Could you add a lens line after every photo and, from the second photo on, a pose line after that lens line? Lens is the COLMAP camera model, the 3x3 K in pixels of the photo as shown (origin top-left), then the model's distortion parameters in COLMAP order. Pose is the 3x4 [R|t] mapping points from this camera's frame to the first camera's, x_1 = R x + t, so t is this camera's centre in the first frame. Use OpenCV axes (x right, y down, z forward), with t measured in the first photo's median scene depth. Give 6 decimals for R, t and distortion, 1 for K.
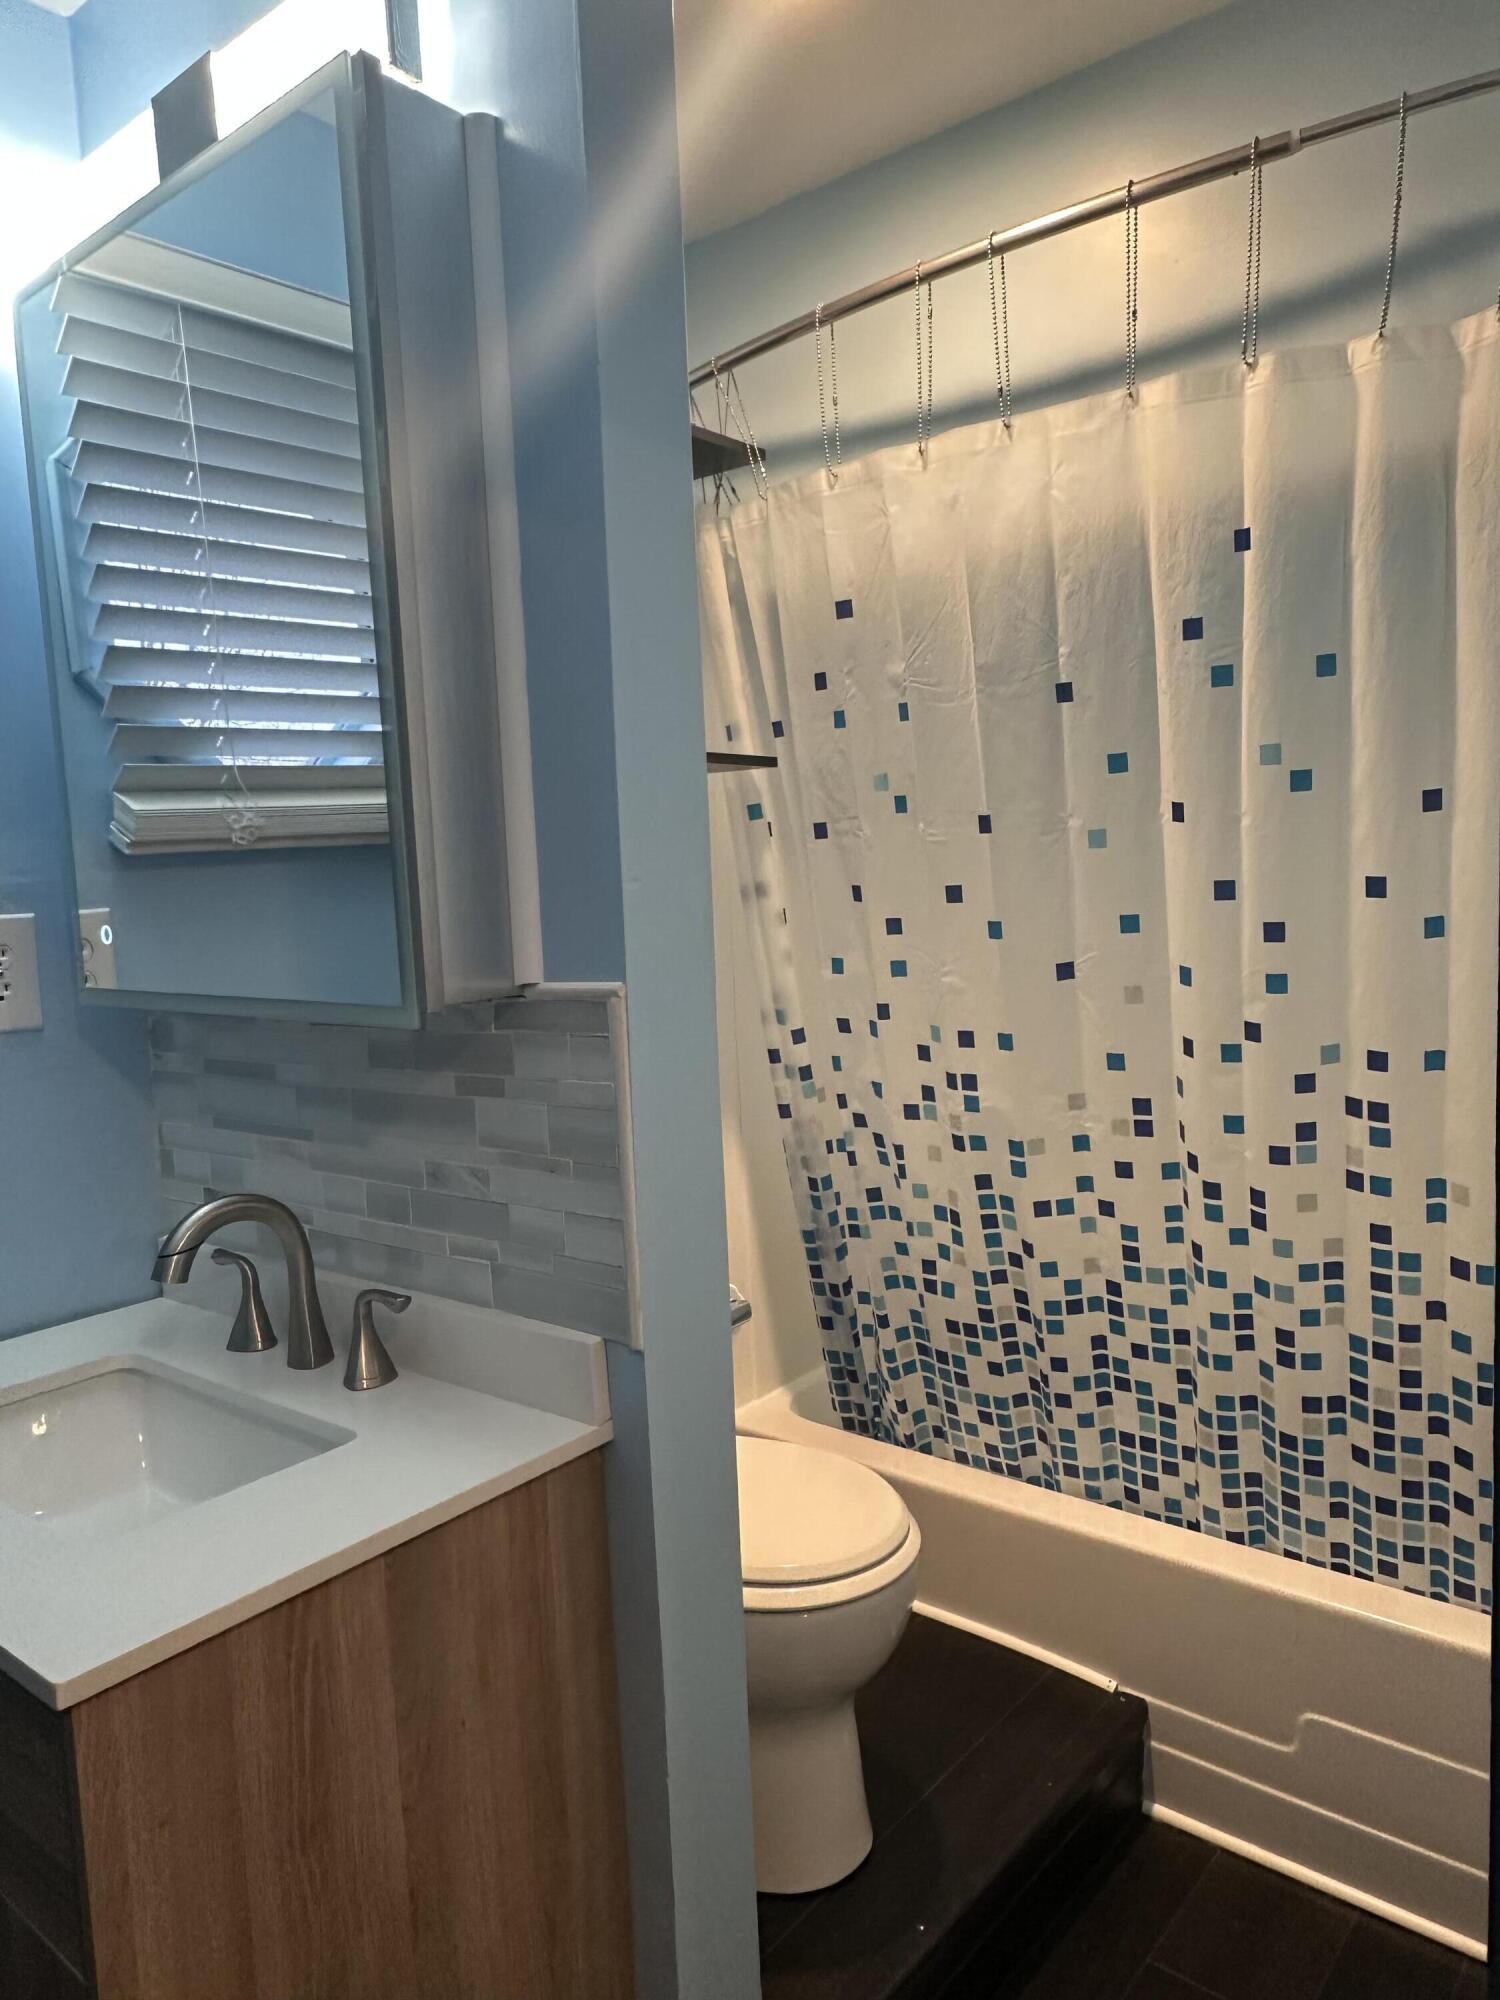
lens RADIAL K [[1373.1, 0, 750.0], [0, 1373.1, 1000.0], [0, 0, 1]] dist [0.002609, 0.000339]
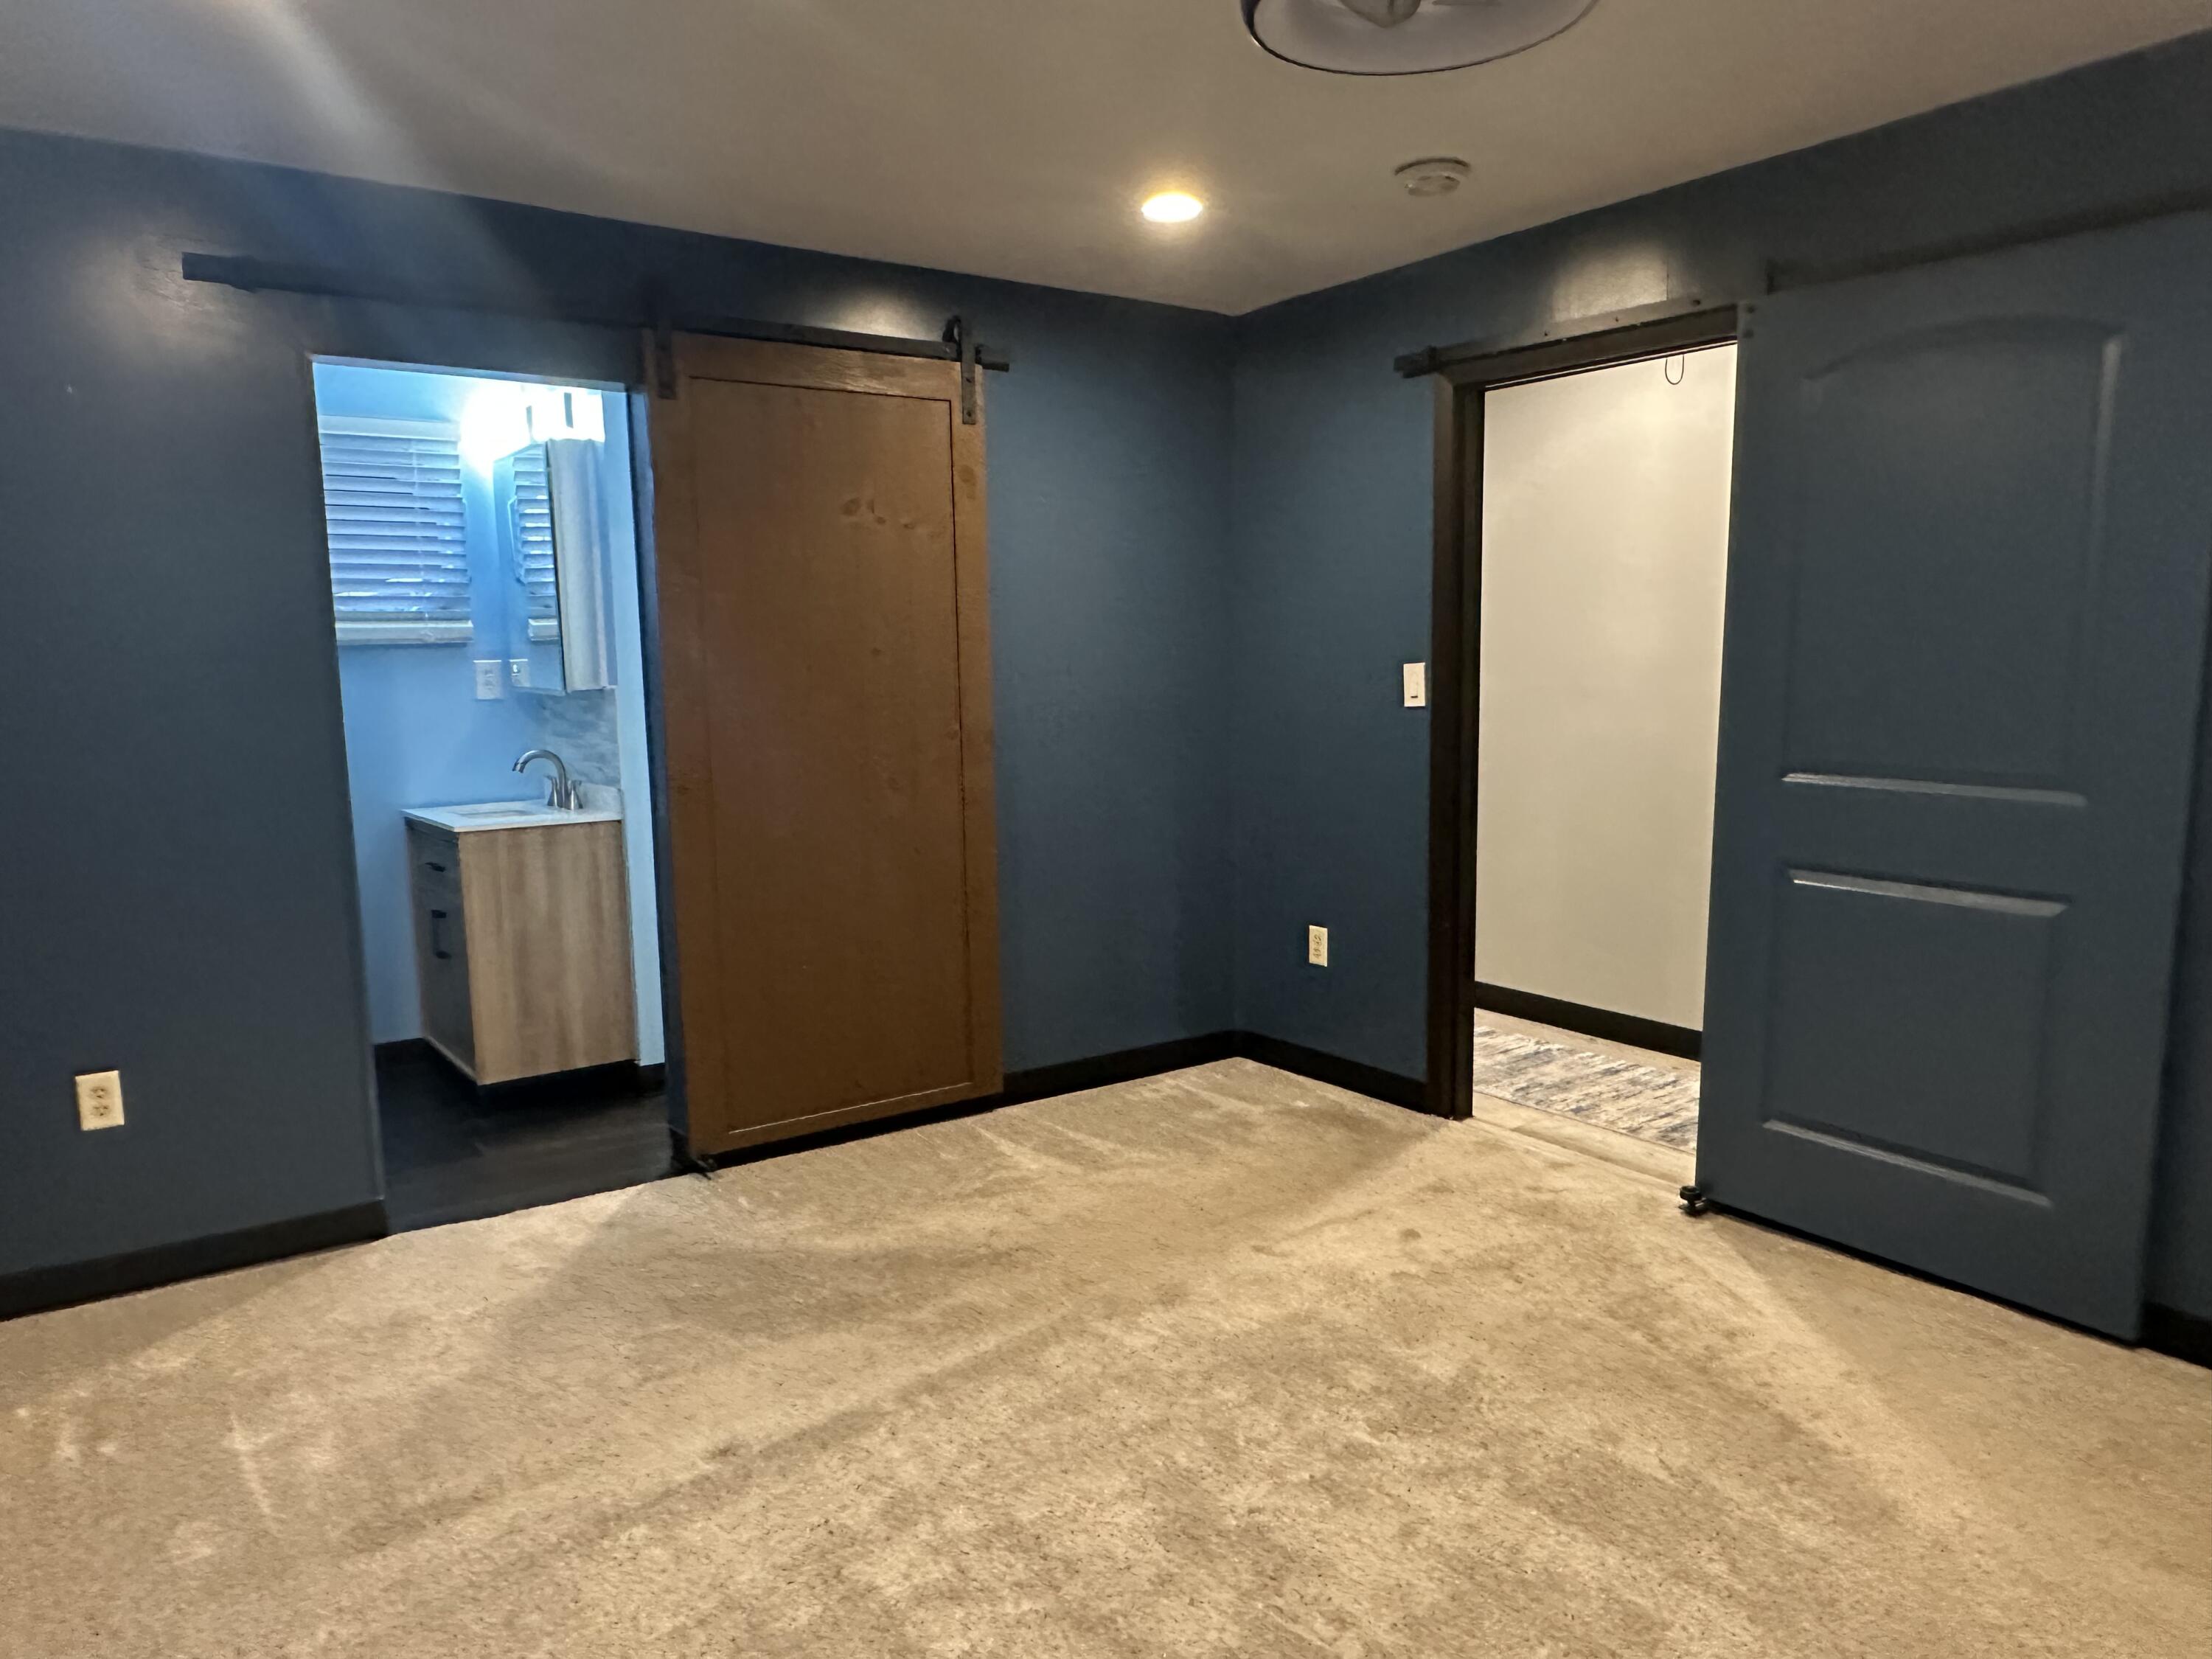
lens RADIAL K [[1518.7, 0, 1106.0], [0, 1518.7, 829.5], [0, 0, 1]] dist [0.002609, 0.000339]
pose [[0.971482, 0.061908, -0.228889, 1.820545], [-0.051684, 0.997391, 0.050401, 0.083217], [0.231412, -0.037133, 0.972147, -2.262009]]
